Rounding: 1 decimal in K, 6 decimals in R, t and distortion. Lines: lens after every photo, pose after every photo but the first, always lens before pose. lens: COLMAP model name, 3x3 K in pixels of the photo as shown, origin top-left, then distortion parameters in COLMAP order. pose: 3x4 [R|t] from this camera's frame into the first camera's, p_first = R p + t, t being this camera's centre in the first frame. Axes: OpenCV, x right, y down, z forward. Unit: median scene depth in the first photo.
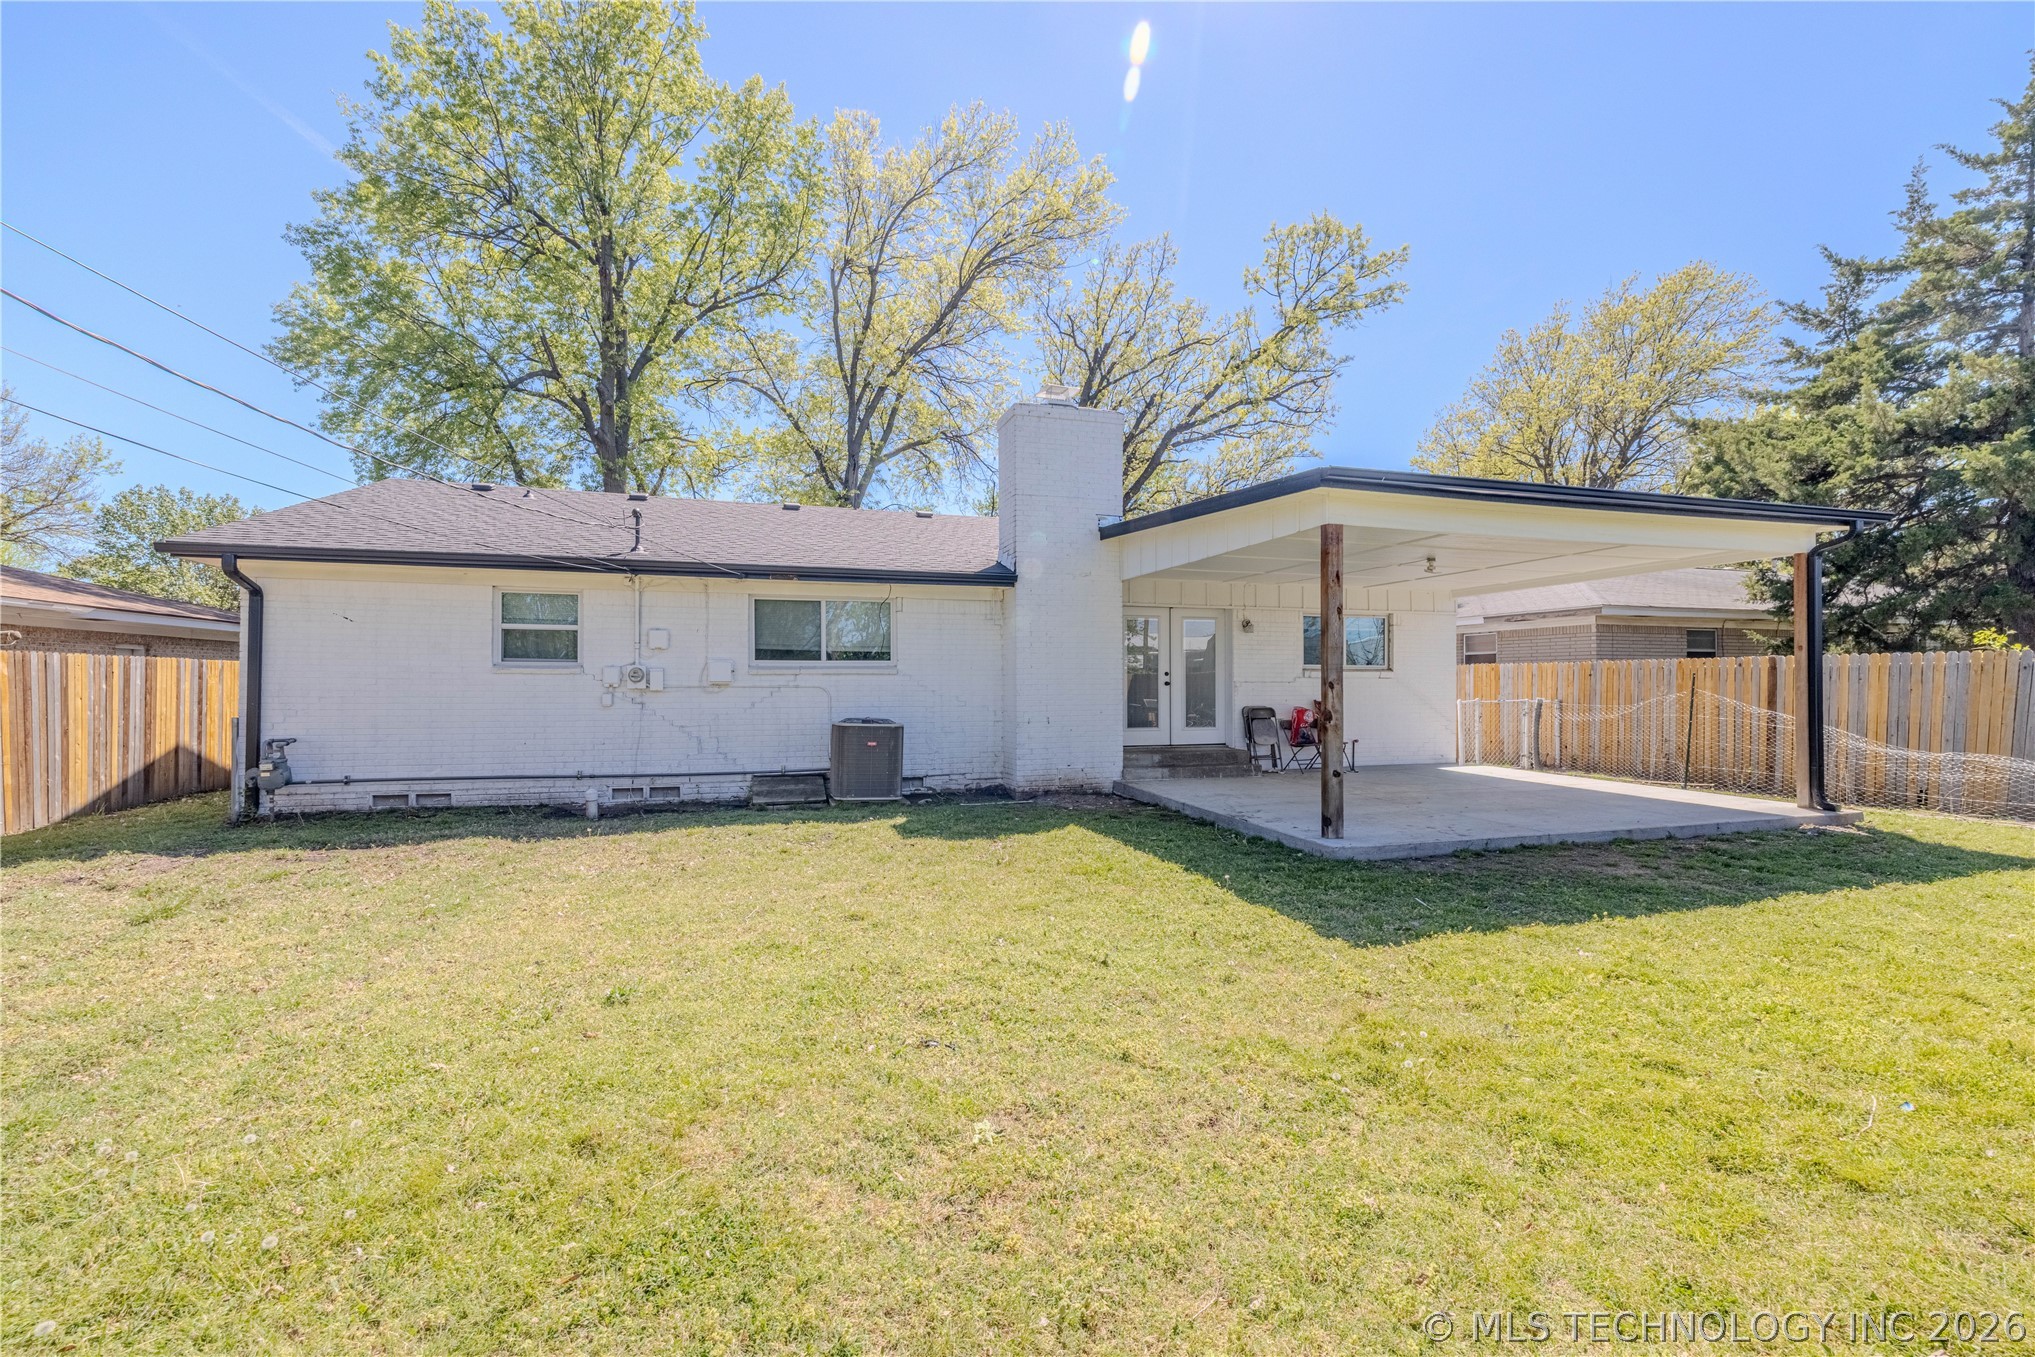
lens RADIAL K [[852.9, 0, 1009.1], [0, 852.9, 677.3], [0, 0, 1]] dist [0.001348, -0.000459]
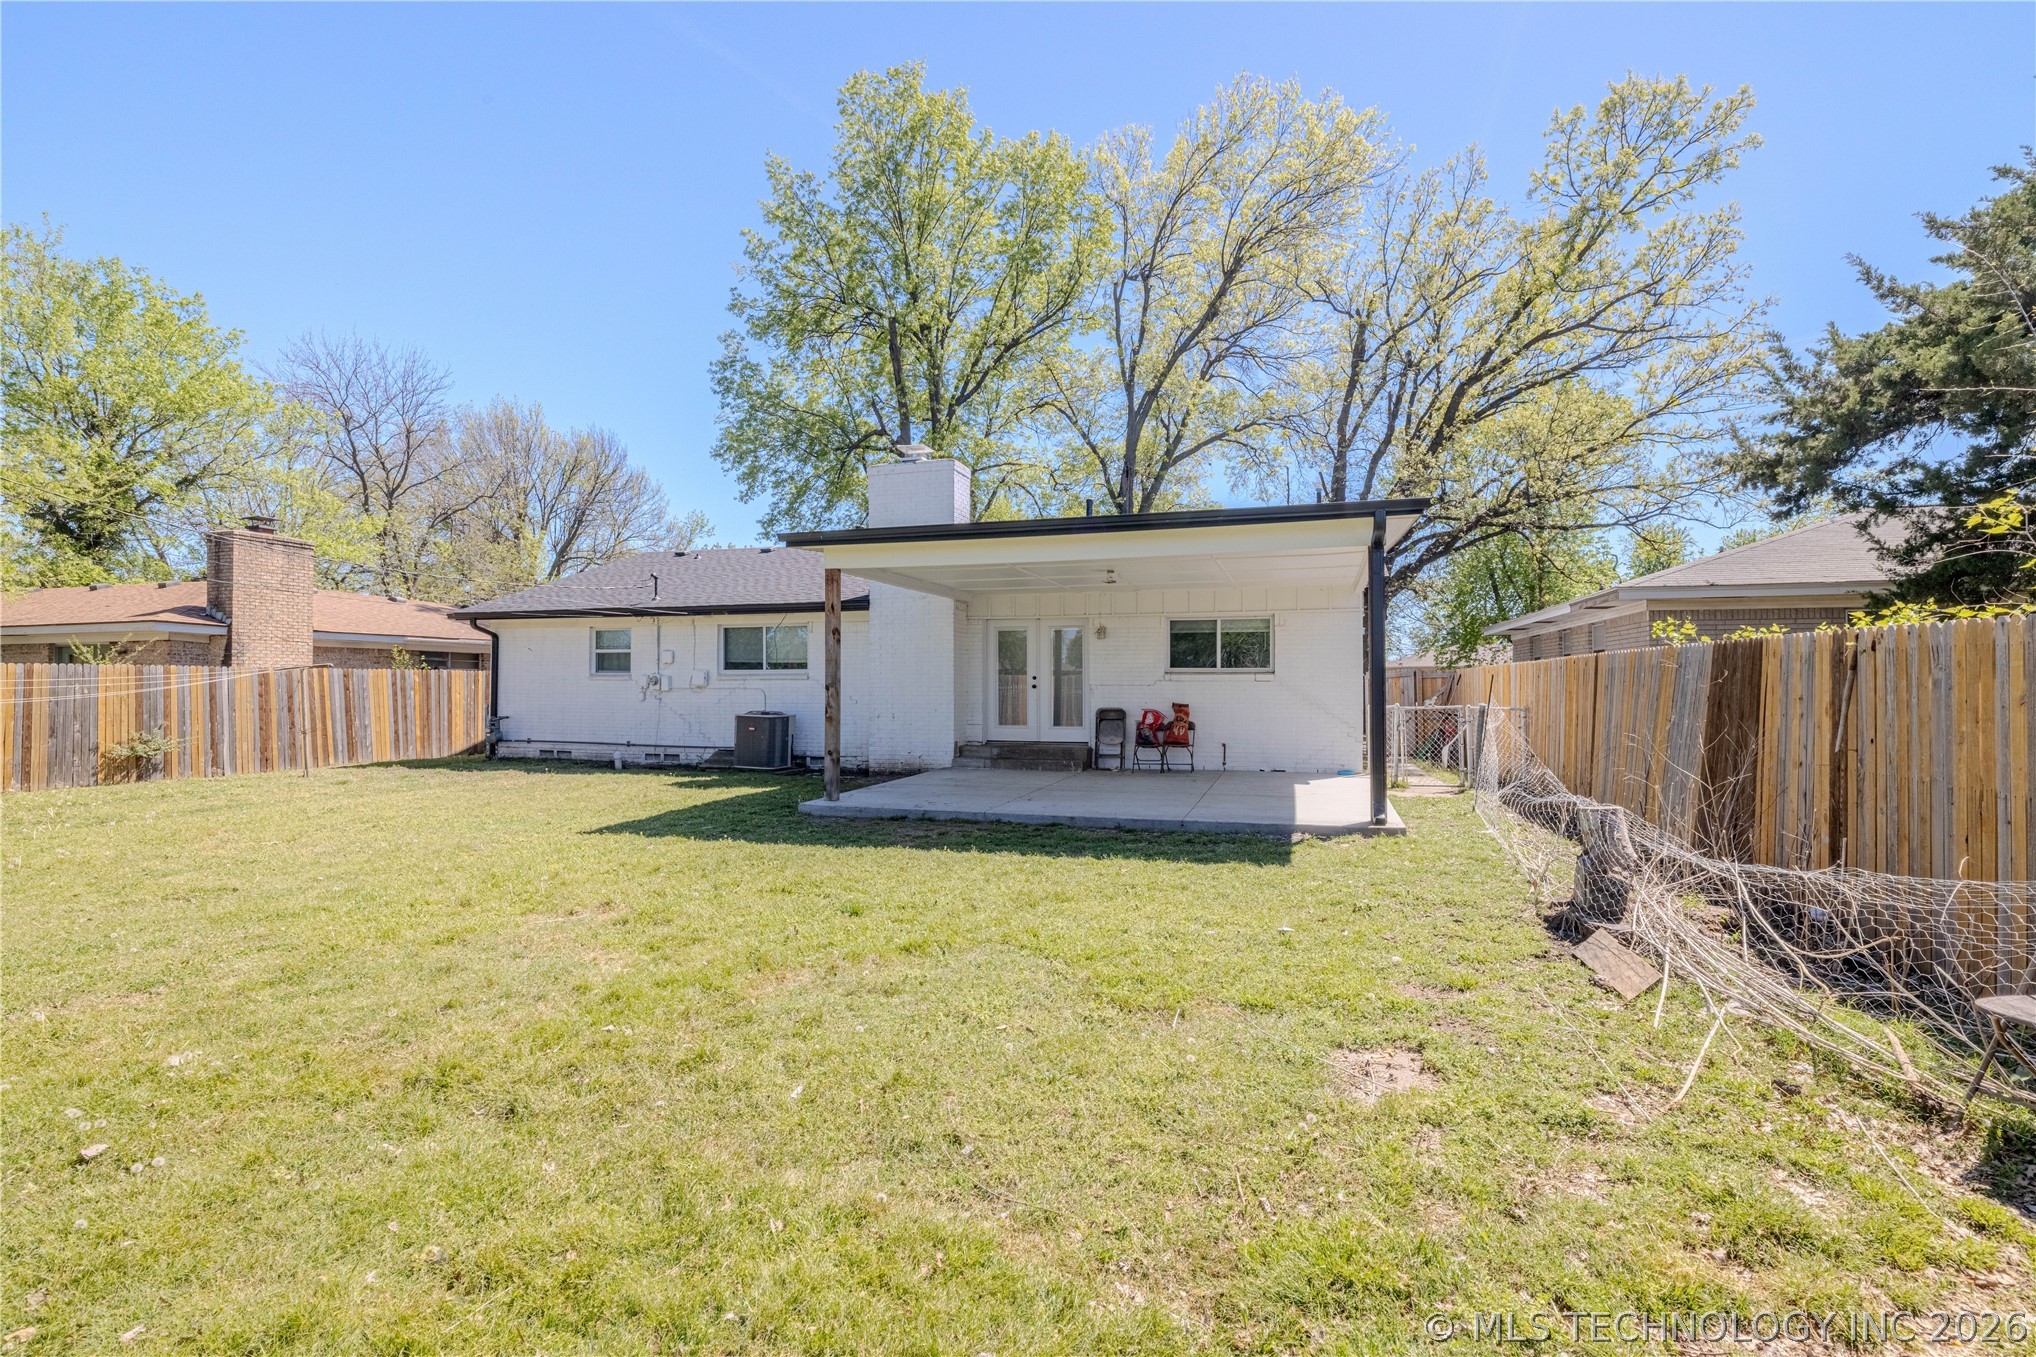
lens RADIAL K [[958.2, 0, 1017.0], [0, 958.2, 677.9], [0, 0, 1]] dist [-0.005208, 0.000324]
pose [[0.826659, -0.004006, -0.562689, 0.913665], [0.003172, 0.999992, -0.002459, -0.001042], [0.562694, 0.000248, 0.826665, -0.055610]]
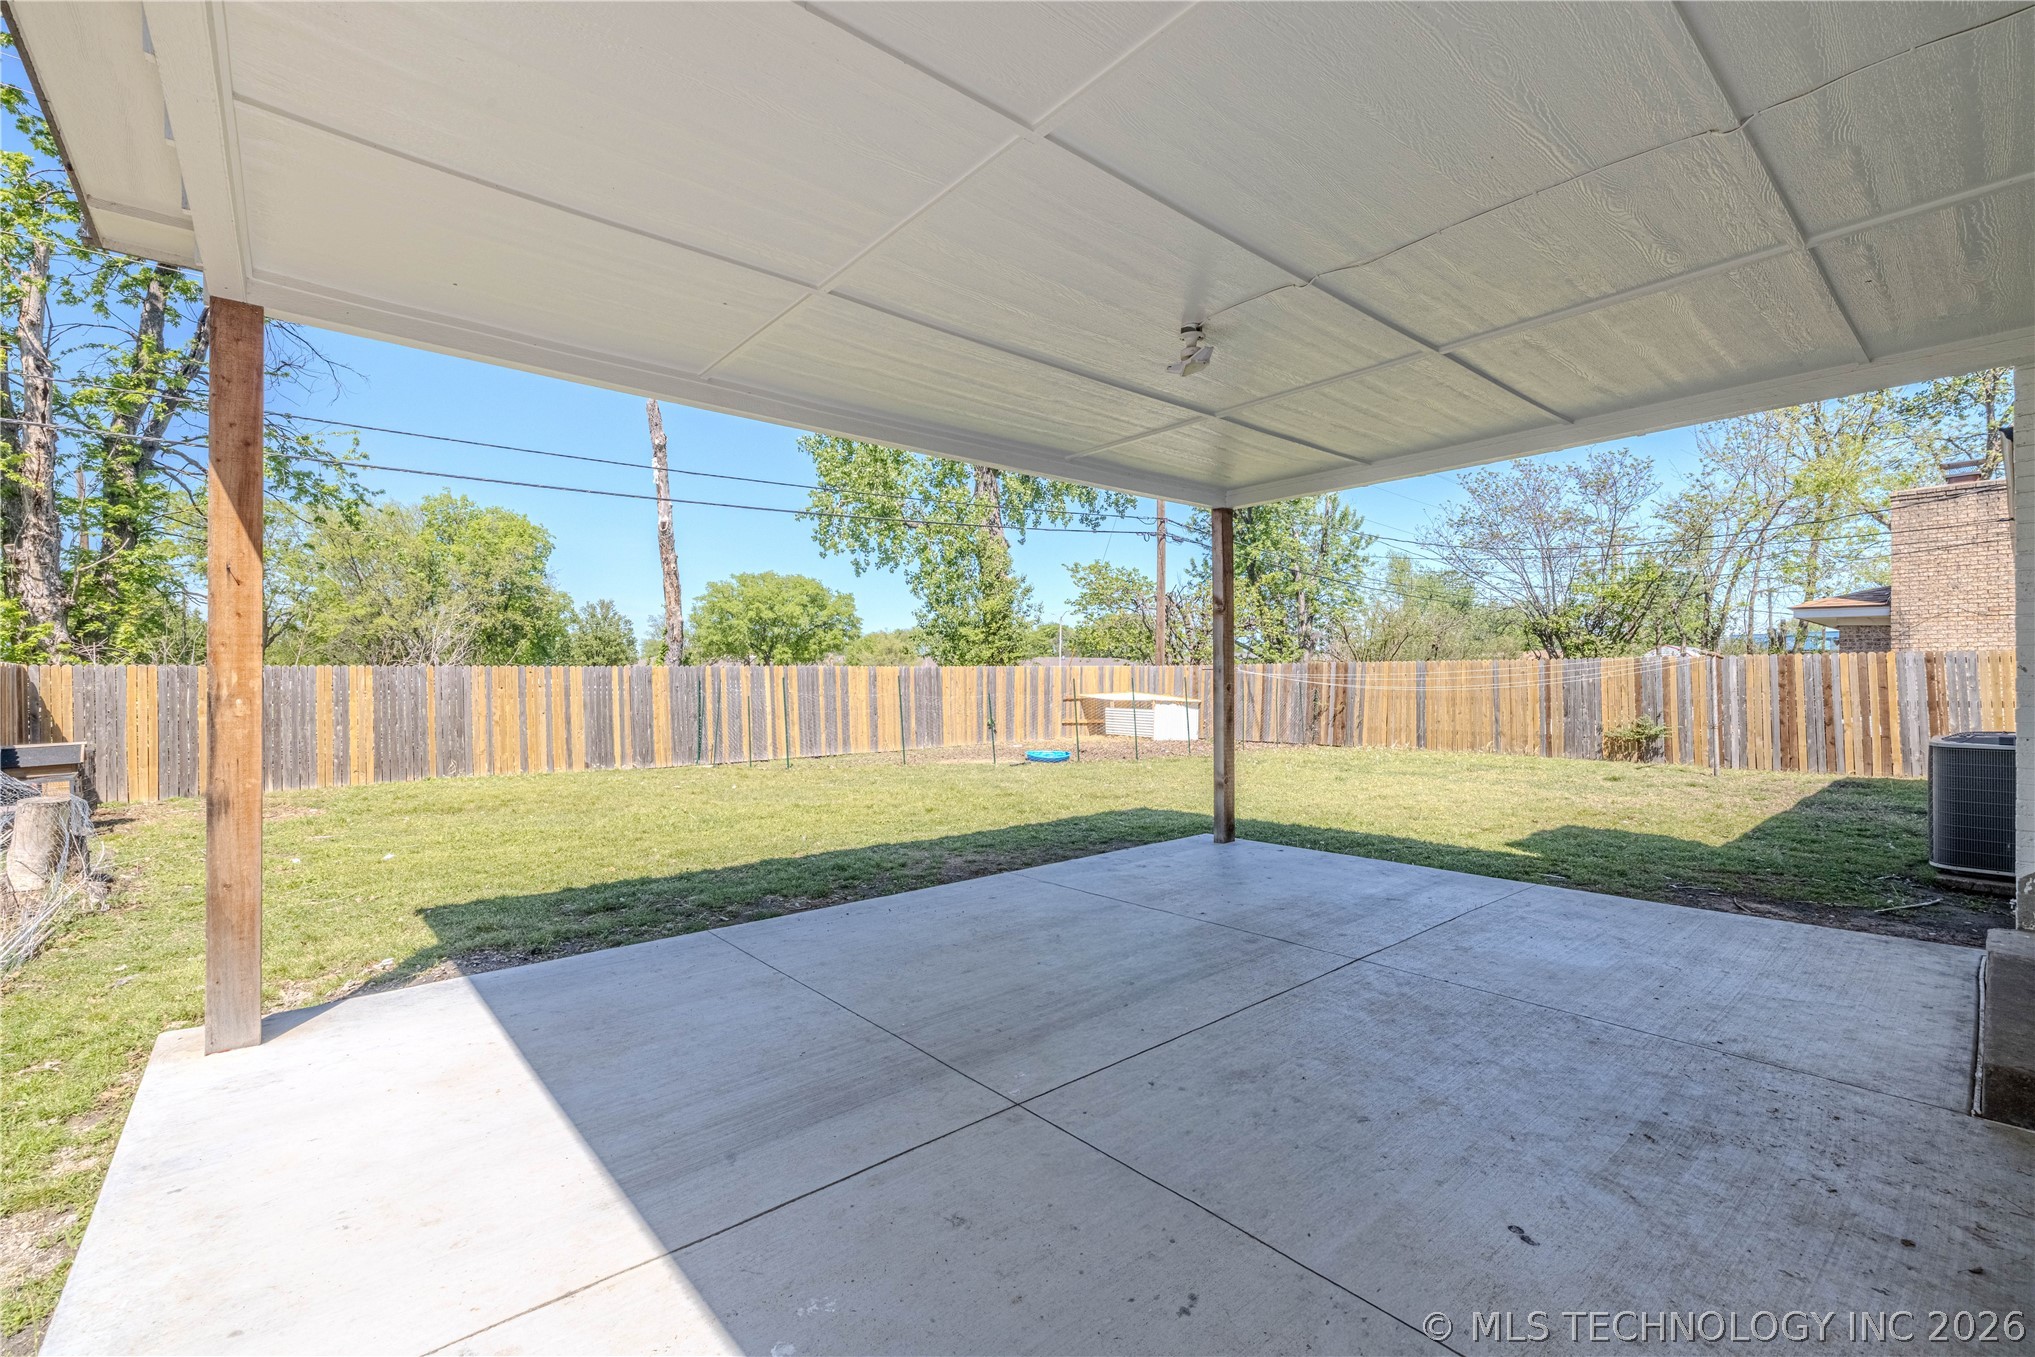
lens RADIAL K [[852.9, 0, 999.2], [0, 852.9, 676.1], [0, 0, 1]] dist [0.001348, -0.000459]
pose [[-0.923509, 0.004283, -0.383554, 0.598790], [0.009170, 0.999898, -0.010914, 0.007964], [0.383468, -0.013597, -0.923454, 1.098593]]
